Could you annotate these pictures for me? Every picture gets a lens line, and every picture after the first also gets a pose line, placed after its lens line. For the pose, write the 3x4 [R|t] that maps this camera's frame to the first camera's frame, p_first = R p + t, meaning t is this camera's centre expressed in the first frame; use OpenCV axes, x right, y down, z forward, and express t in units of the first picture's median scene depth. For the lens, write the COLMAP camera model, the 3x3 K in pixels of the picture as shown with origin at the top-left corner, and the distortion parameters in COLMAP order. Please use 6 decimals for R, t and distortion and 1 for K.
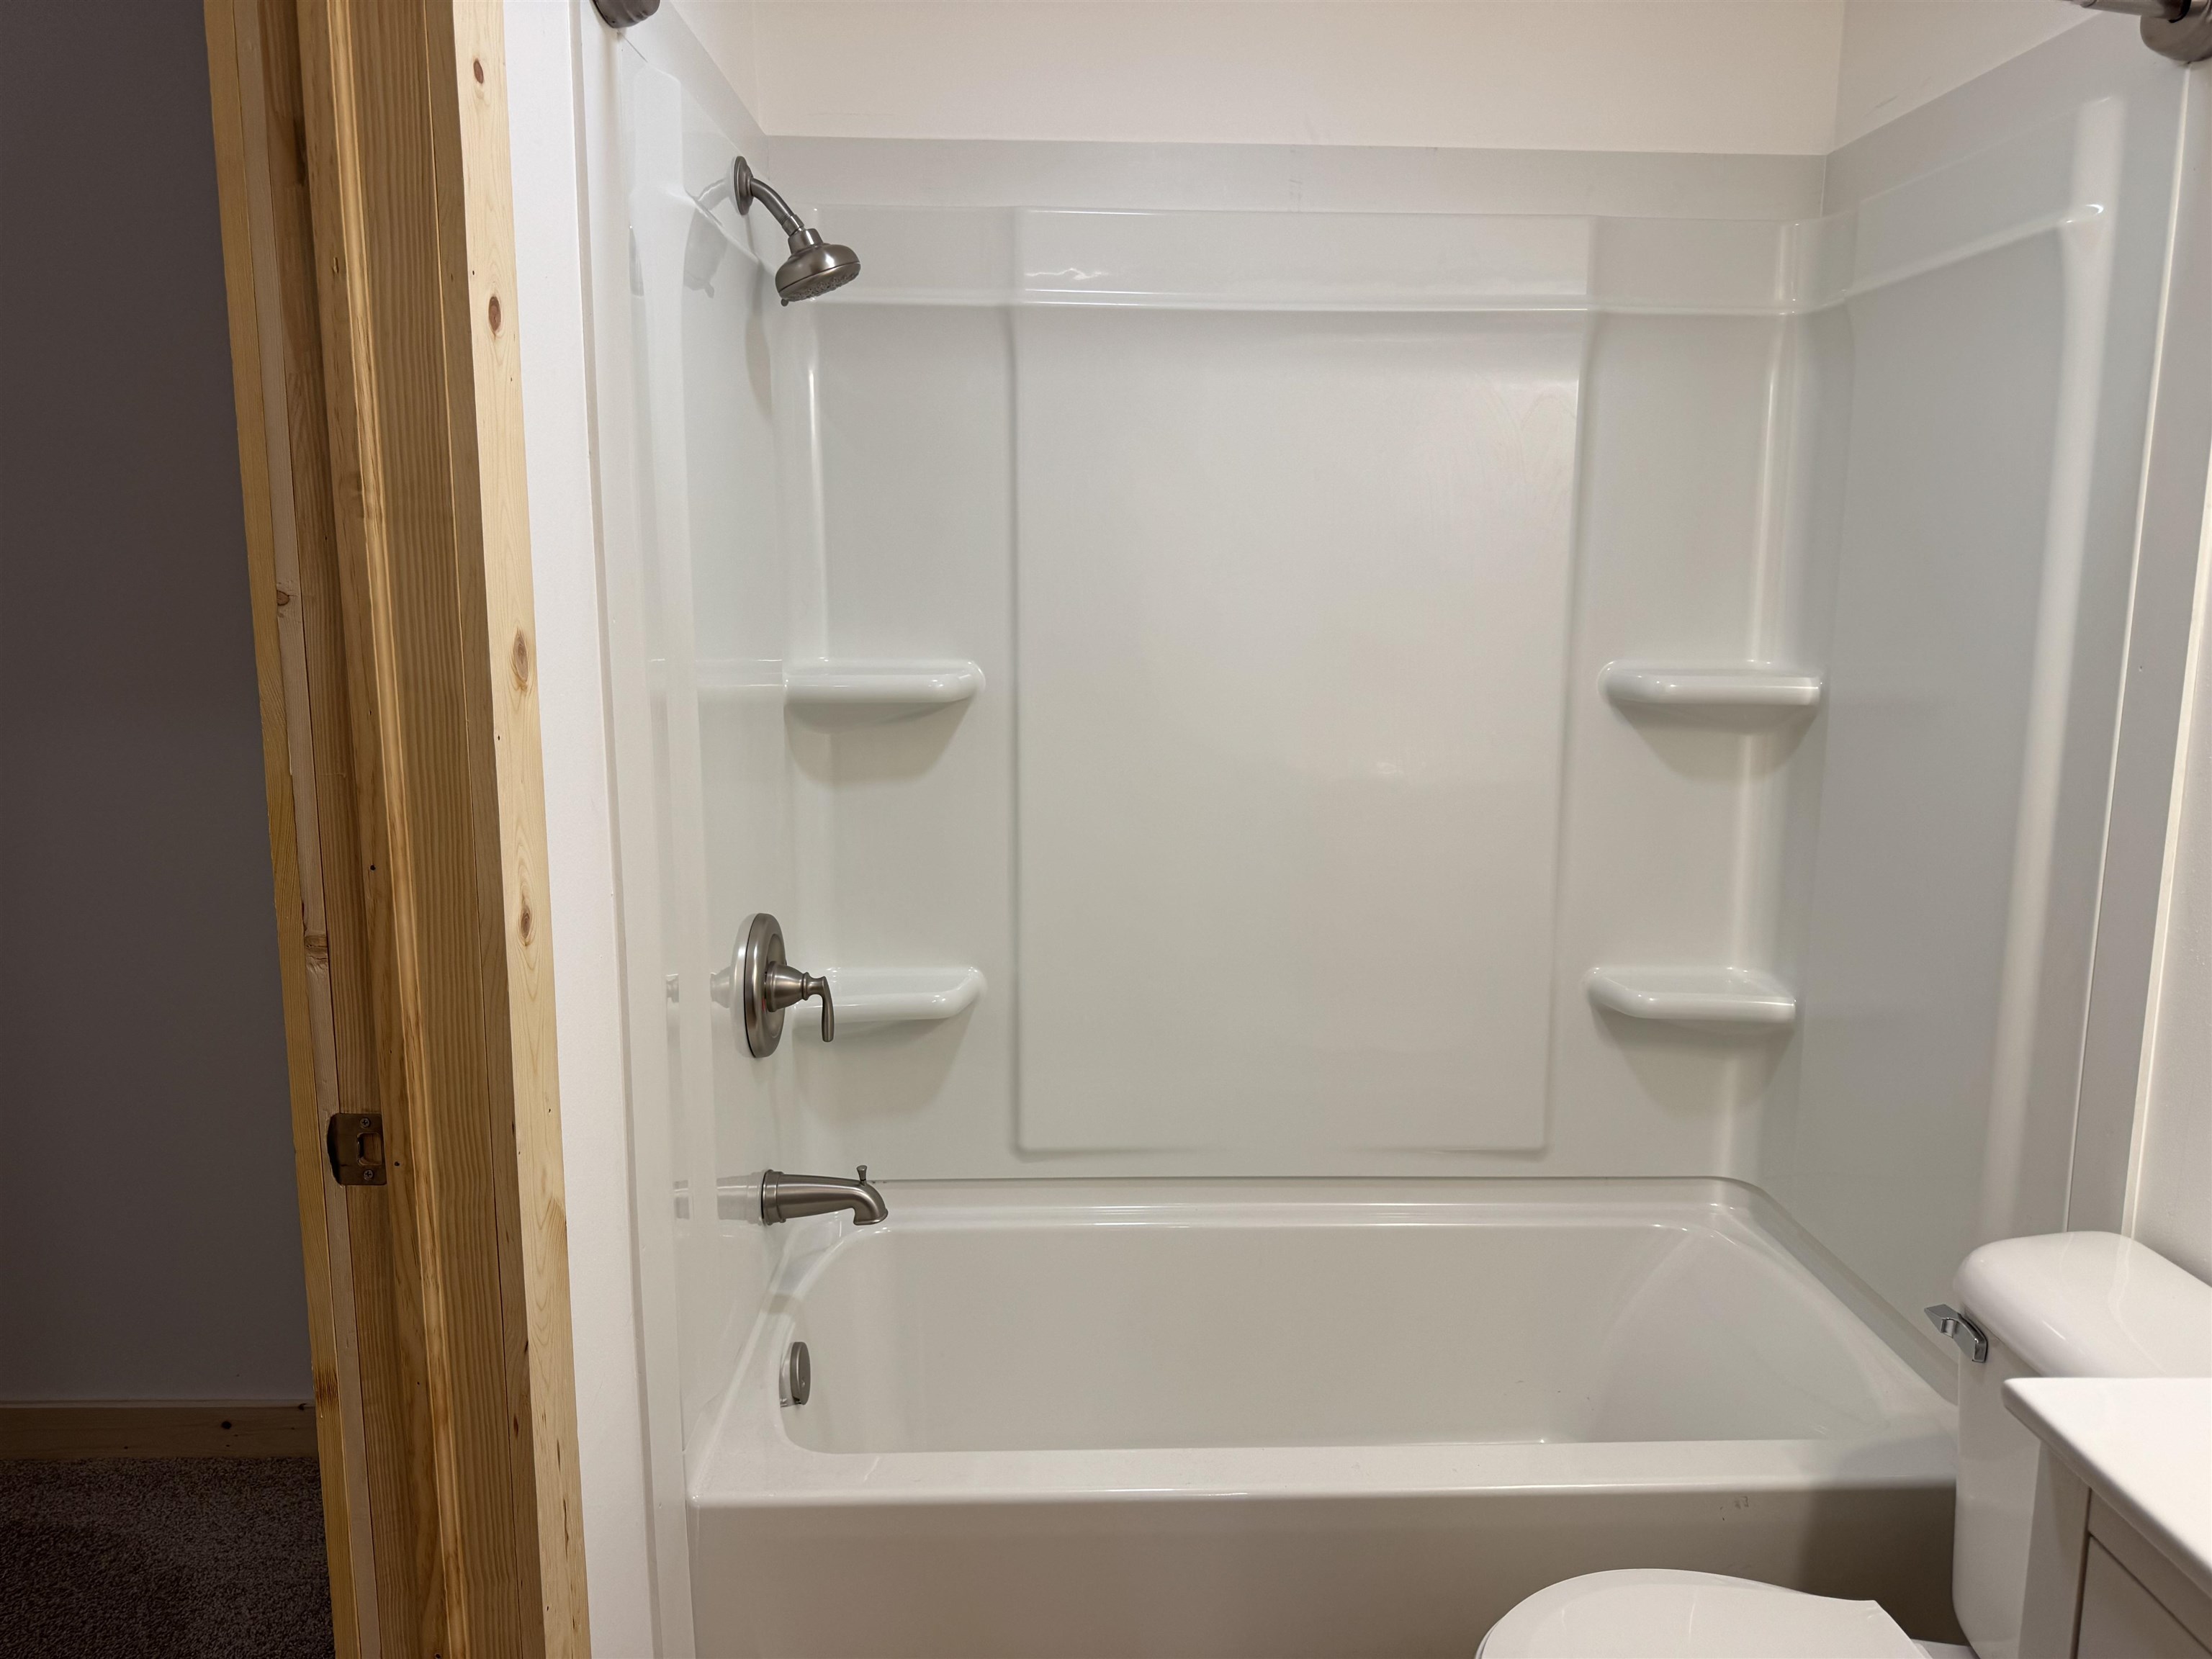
lens RADIAL K [[1549.1, 0, 1101.7], [0, 1549.1, 828.5], [0, 0, 1]] dist [0.059734, -0.074499]
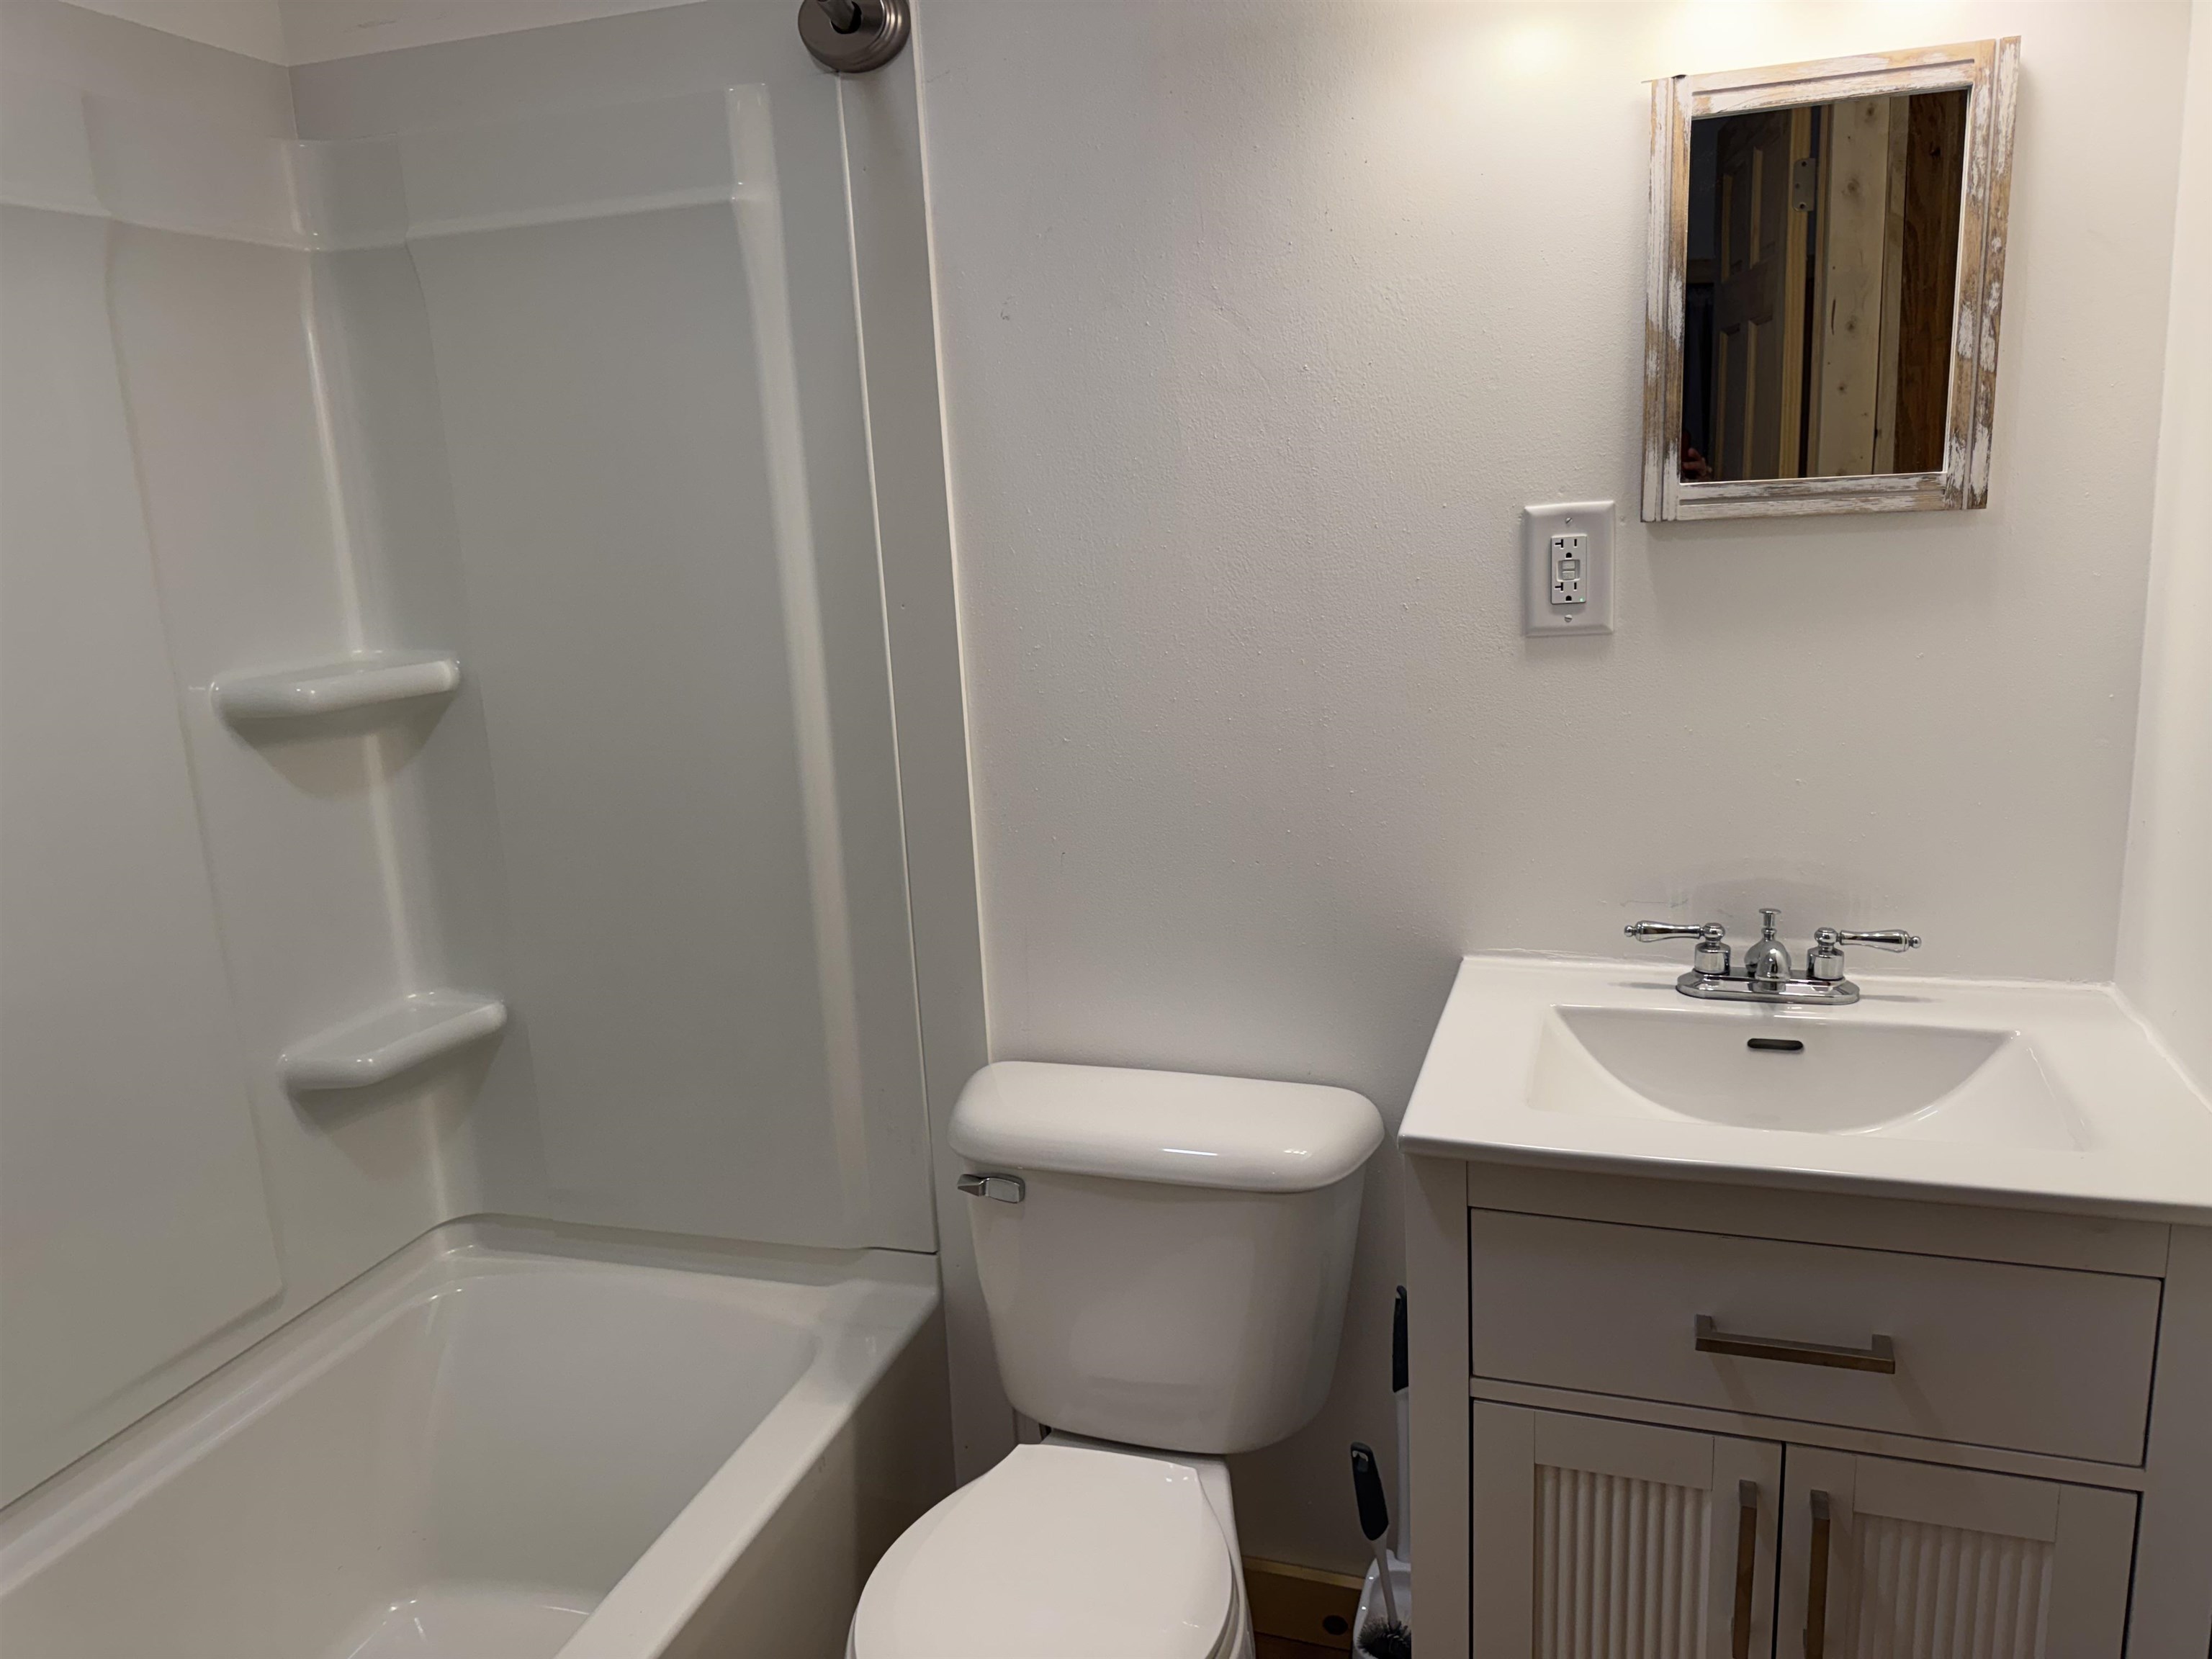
lens RADIAL K [[1549.1, 0, 1119.4], [0, 1549.1, 830.8], [0, 0, 1]] dist [0.059734, -0.074499]
pose [[0.327626, -0.229786, 0.916439, -0.266038], [0.209315, 0.963524, 0.166762, -0.067298], [-0.921330, 0.137189, 0.363773, 0.302283]]
